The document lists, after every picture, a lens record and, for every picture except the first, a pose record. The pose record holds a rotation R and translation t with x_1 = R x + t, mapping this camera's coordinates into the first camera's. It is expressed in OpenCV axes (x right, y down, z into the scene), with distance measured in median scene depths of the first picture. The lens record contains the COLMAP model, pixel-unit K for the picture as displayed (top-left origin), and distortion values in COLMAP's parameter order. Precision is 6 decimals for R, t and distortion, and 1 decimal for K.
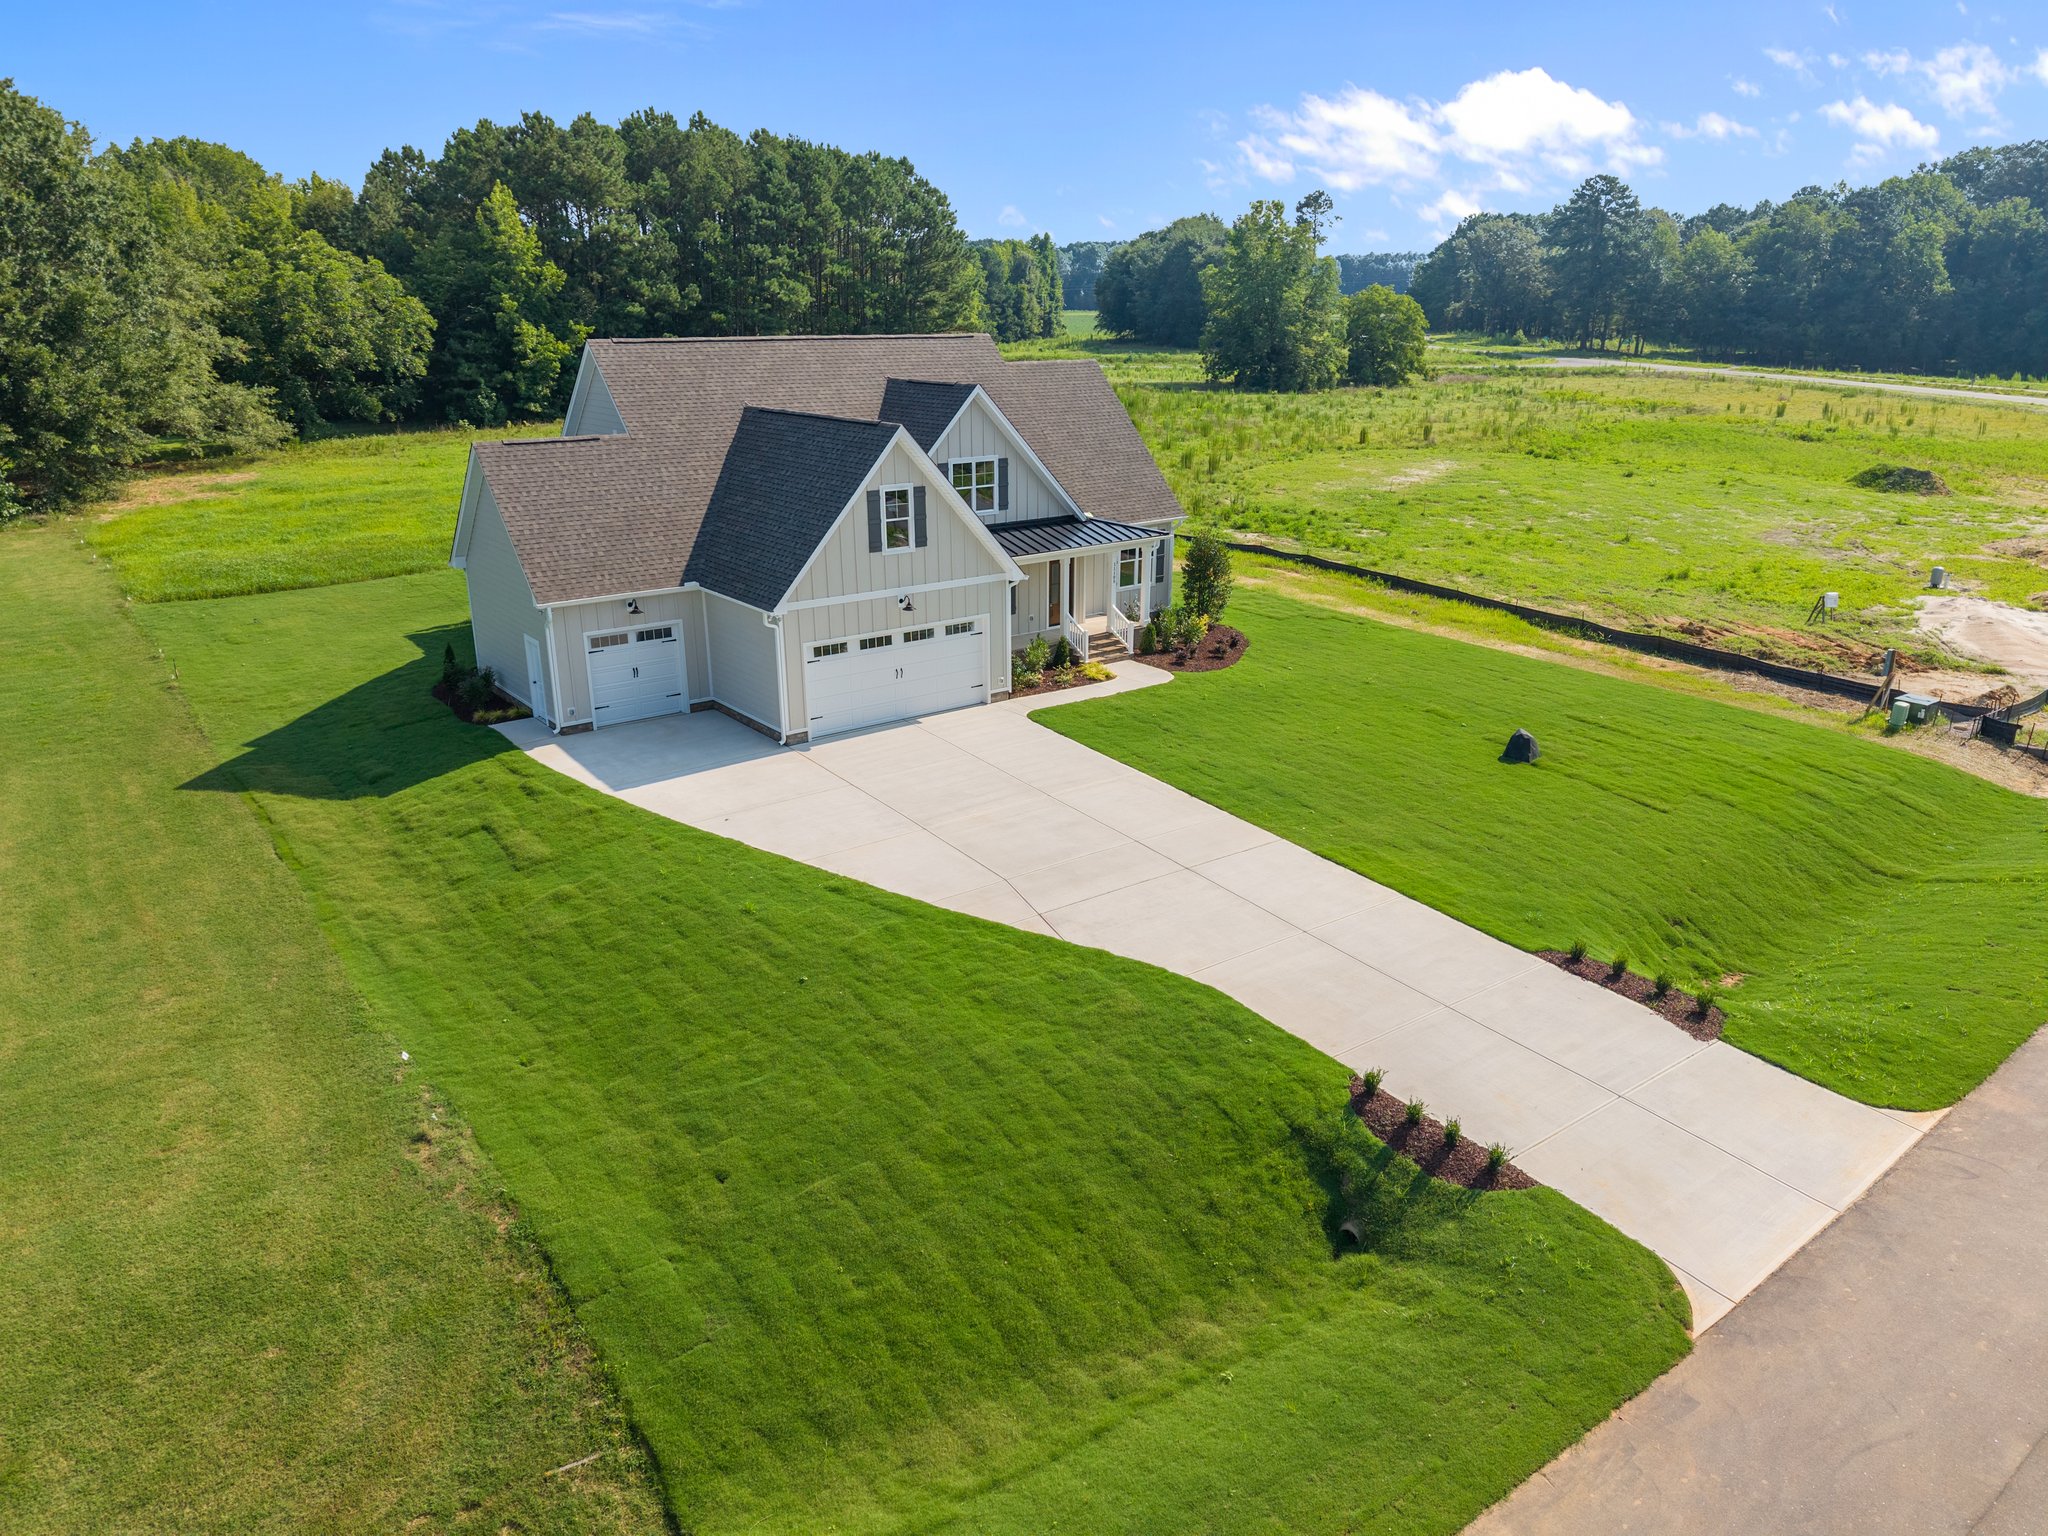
lens RADIAL K [[1364.7, 0, 1020.0], [0, 1364.7, 766.3], [0, 0, 1]] dist [0.035859, -0.035140]
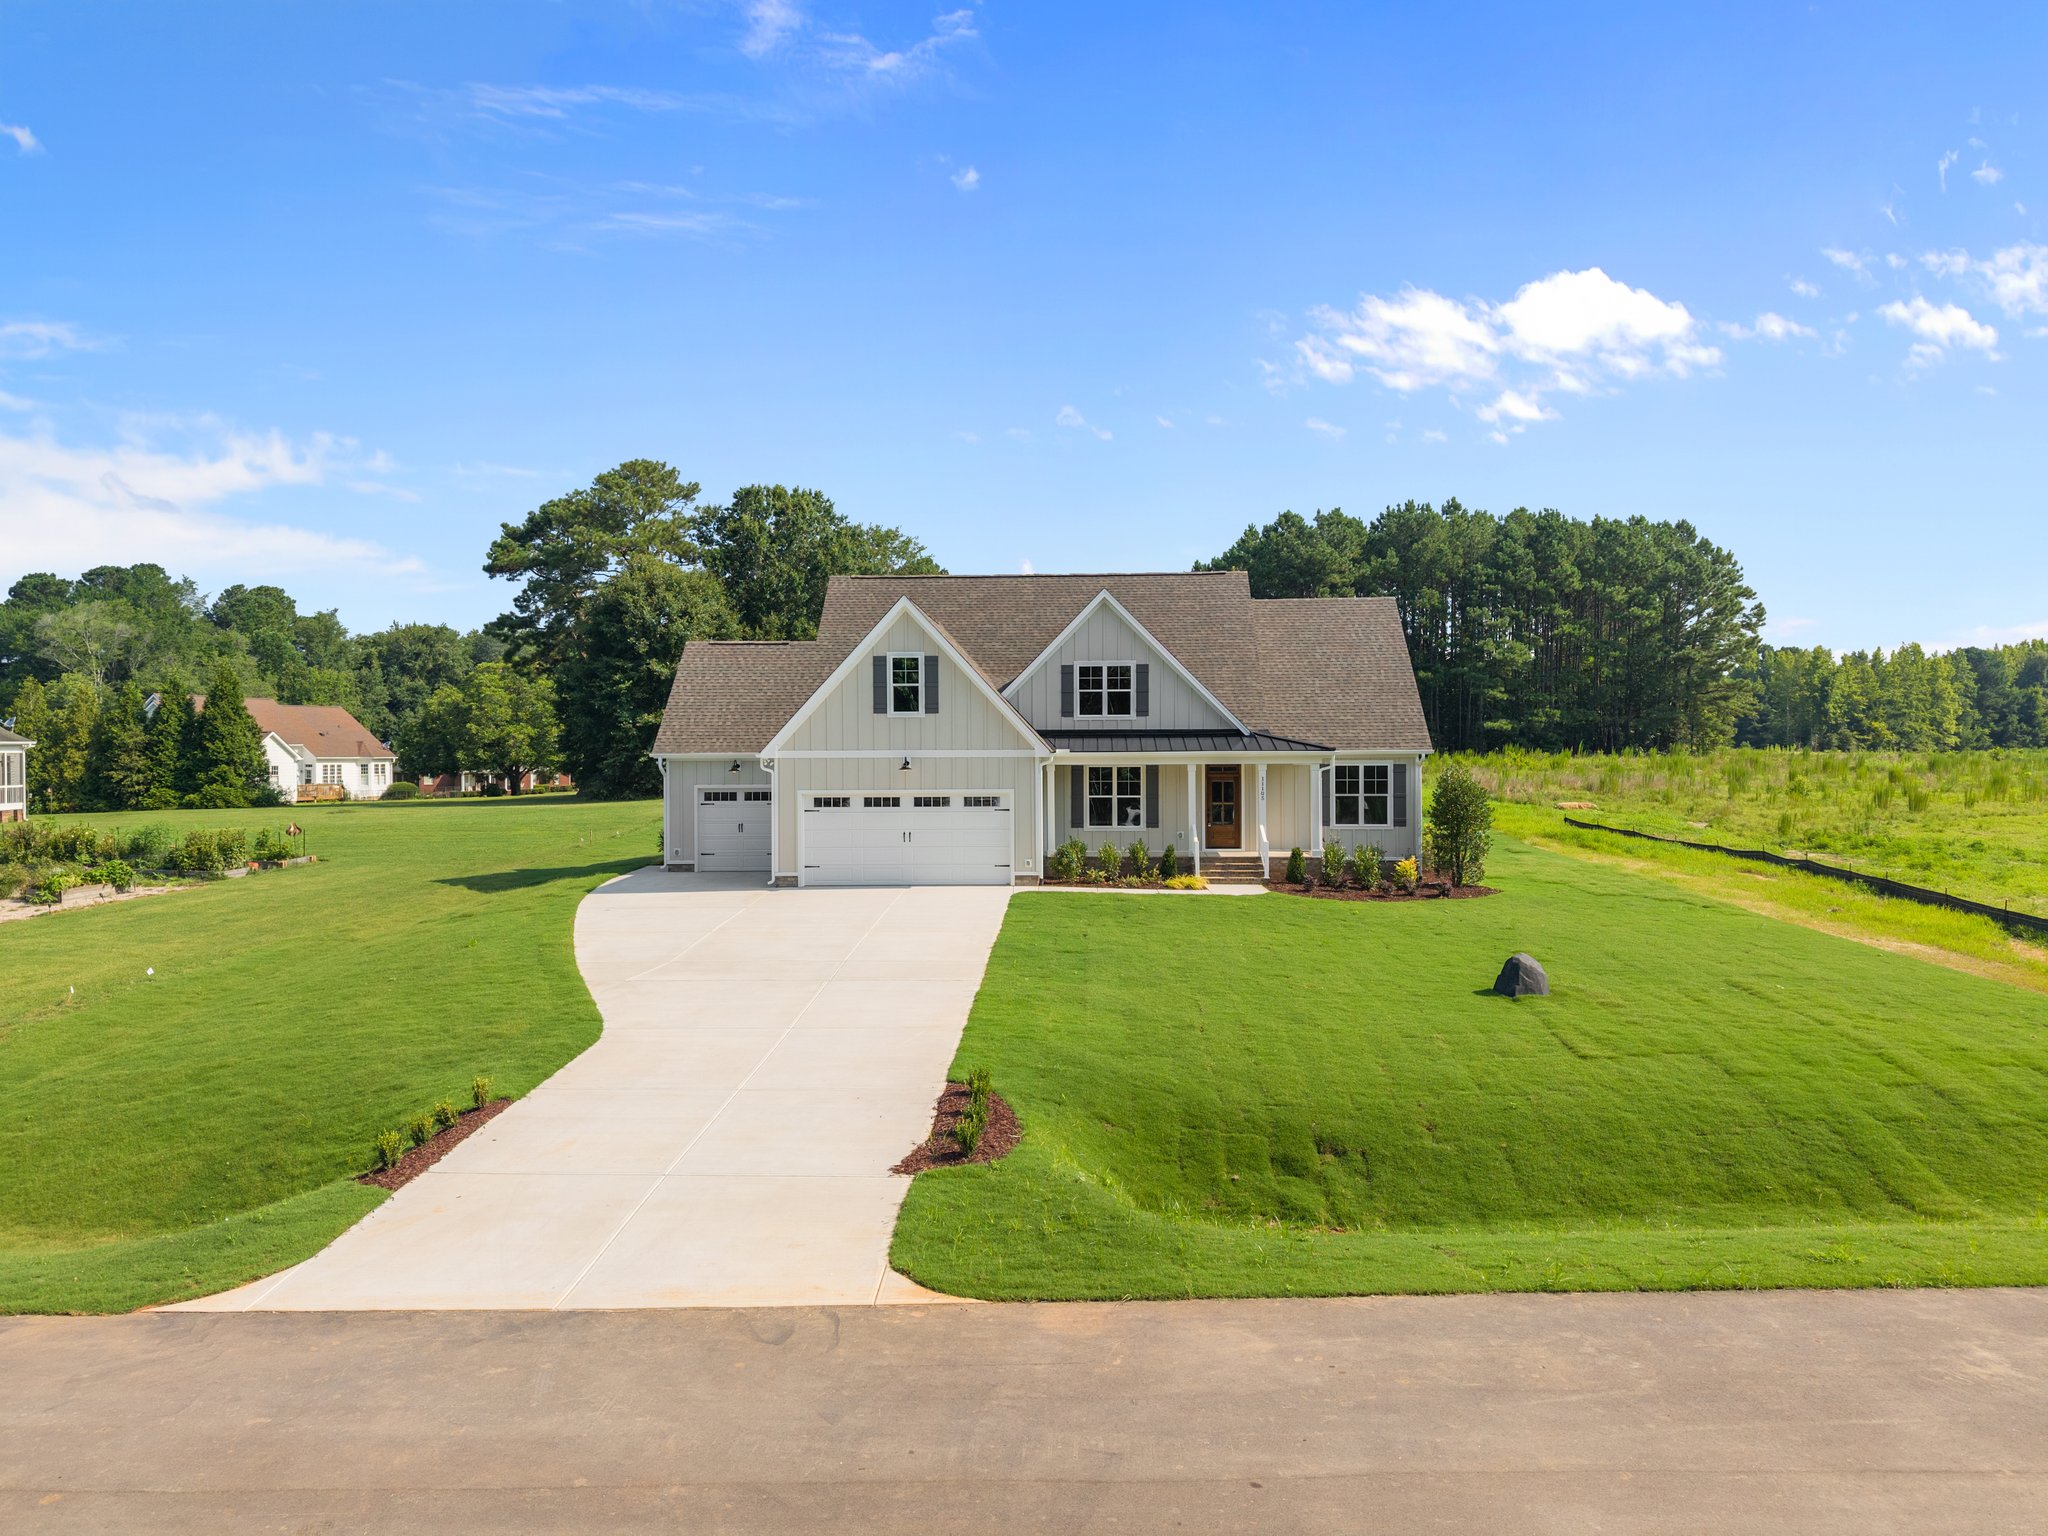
lens RADIAL K [[1364.7, 0, 1025.6], [0, 1364.7, 760.4], [0, 0, 1]] dist [0.035859, -0.035140]
pose [[0.761715, 0.002163, -0.647909, 0.549843], [-0.204184, 0.949841, -0.236878, 0.085747], [0.614898, 0.312727, 0.723949, 0.269543]]
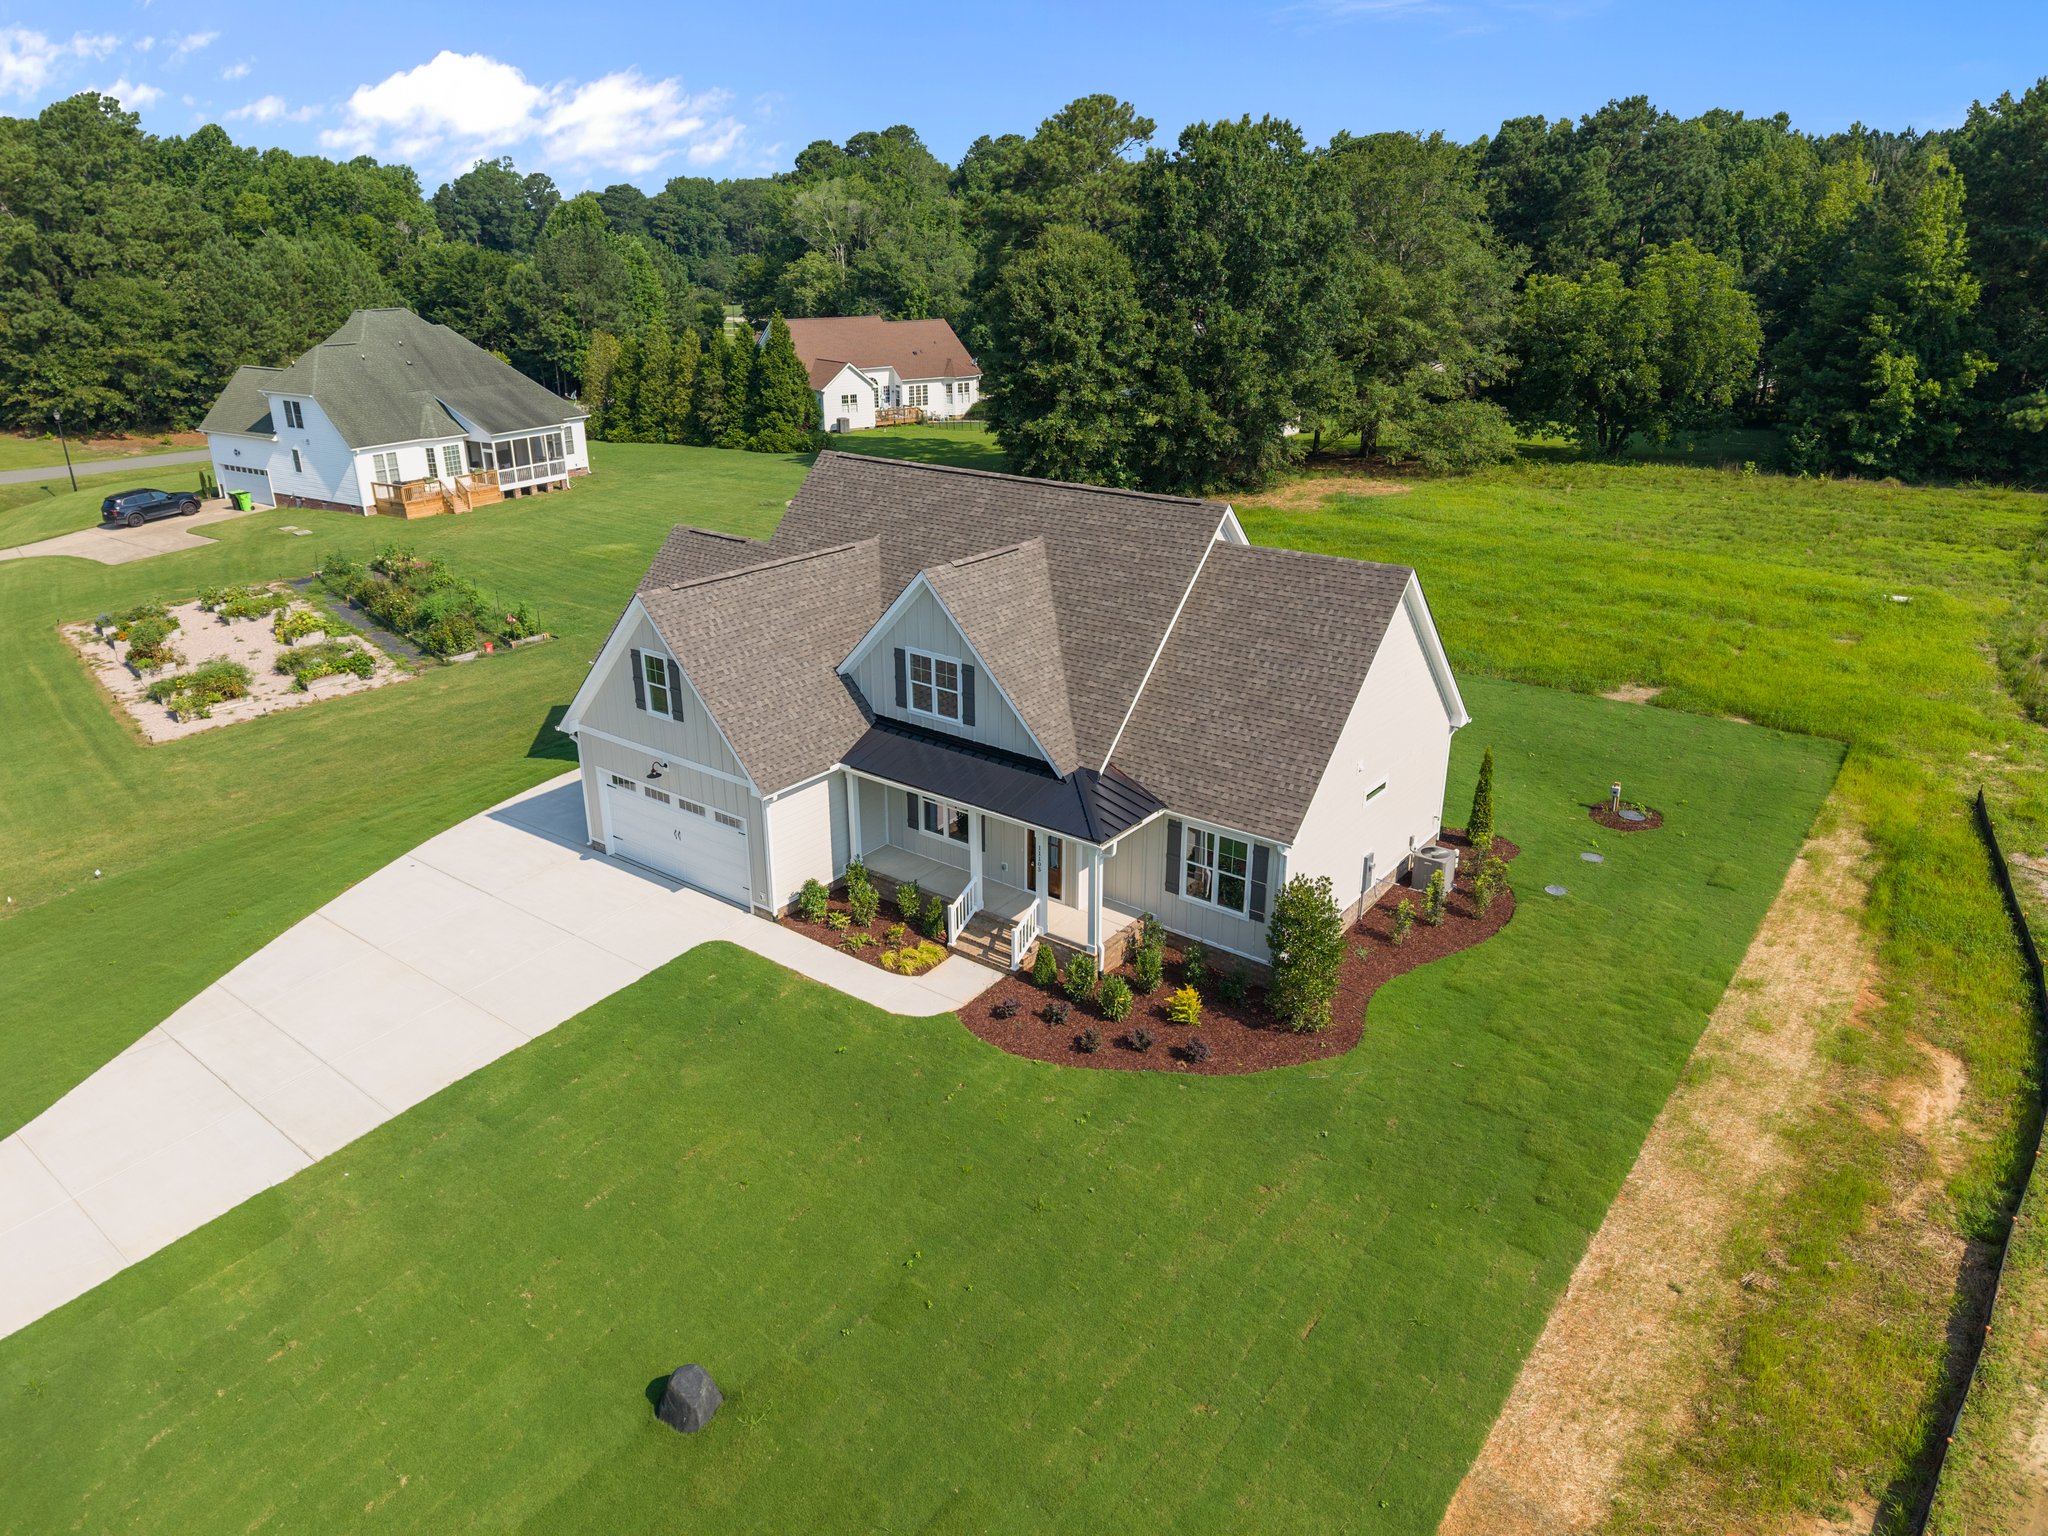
lens RADIAL K [[1364.7, 0, 1026.4], [0, 1364.7, 758.9], [0, 0, 1]] dist [0.035859, -0.035140]
pose [[0.260461, 0.349466, -0.900019, 0.719421], [-0.311256, 0.912817, 0.264359, -0.392159], [0.913936, 0.211281, 0.346526, 0.768491]]
